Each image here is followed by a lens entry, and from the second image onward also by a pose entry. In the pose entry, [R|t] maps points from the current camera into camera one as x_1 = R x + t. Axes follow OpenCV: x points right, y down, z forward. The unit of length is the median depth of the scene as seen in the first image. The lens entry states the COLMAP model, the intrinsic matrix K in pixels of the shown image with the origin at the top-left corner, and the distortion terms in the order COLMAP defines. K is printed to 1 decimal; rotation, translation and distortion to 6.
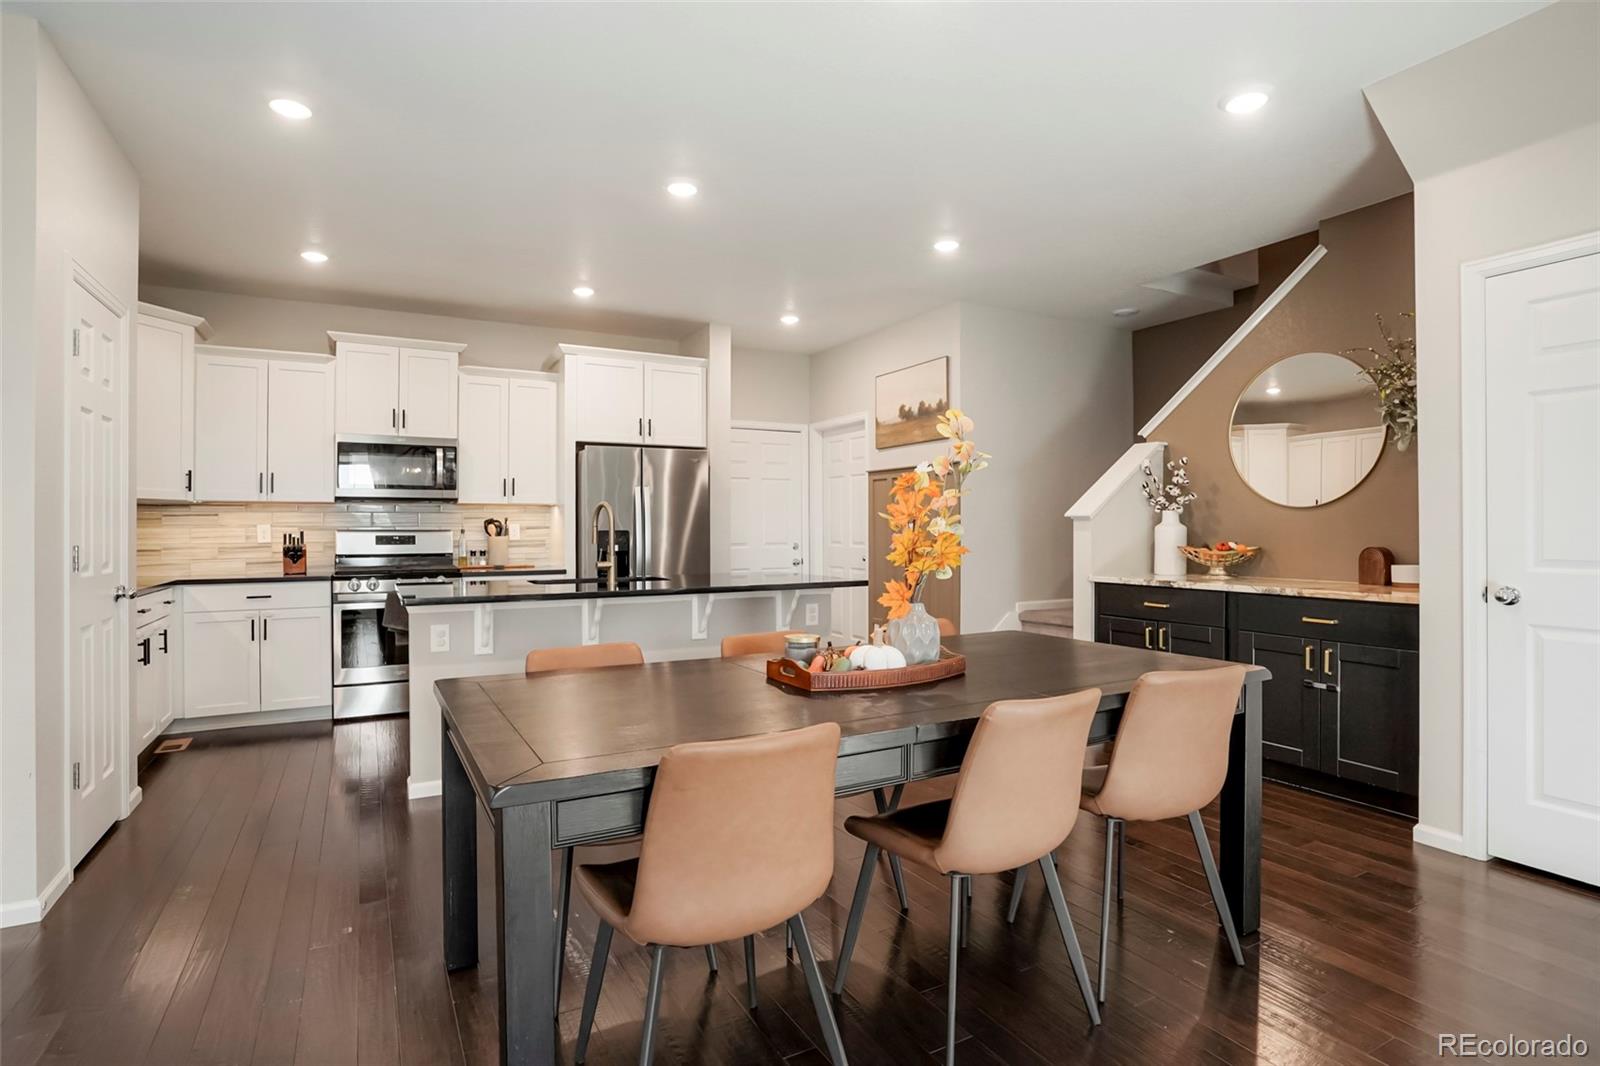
lens RADIAL K [[861.8, 0, 798.4], [0, 861.8, 520.3], [0, 0, 1]] dist [0.025765, 0.000092]
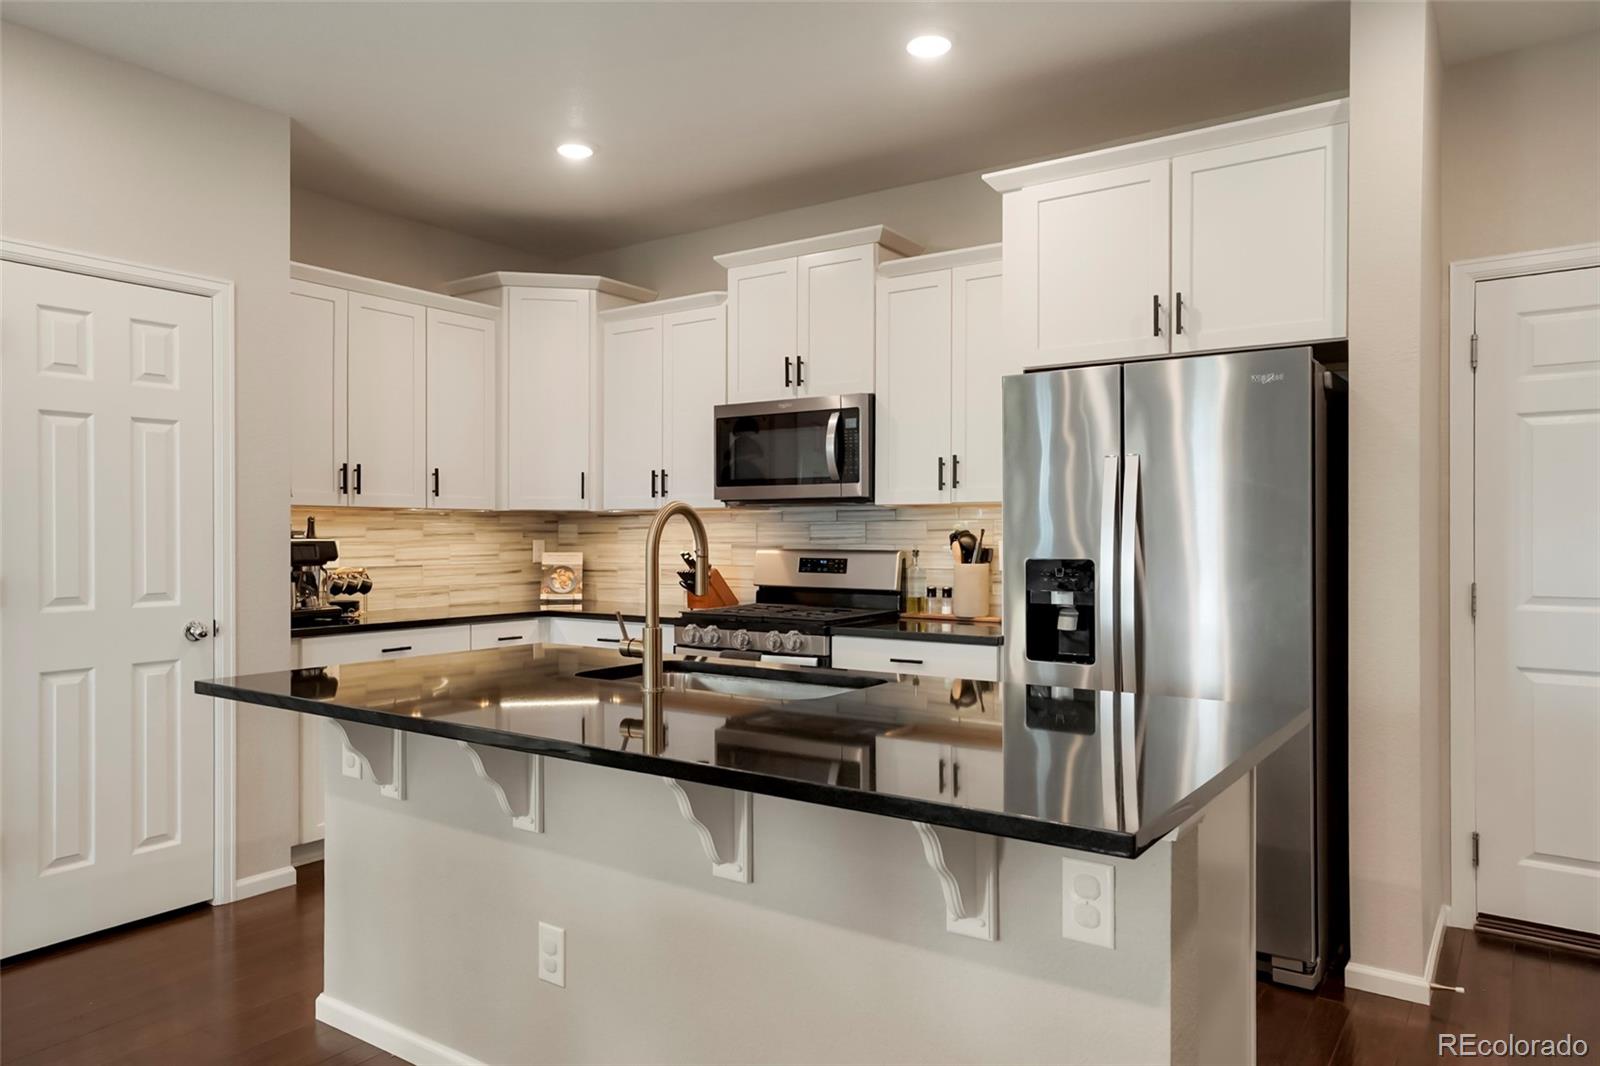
lens RADIAL K [[1060.2, 0, 794.3], [0, 1060.2, 536.5], [0, 0, 1]] dist [0.010679, 0.005629]
pose [[0.459756, 0.004882, -0.888032, 0.208390], [0.004737, 0.999957, 0.007950, -0.004417], [0.888033, -0.007862, 0.459713, 0.627522]]
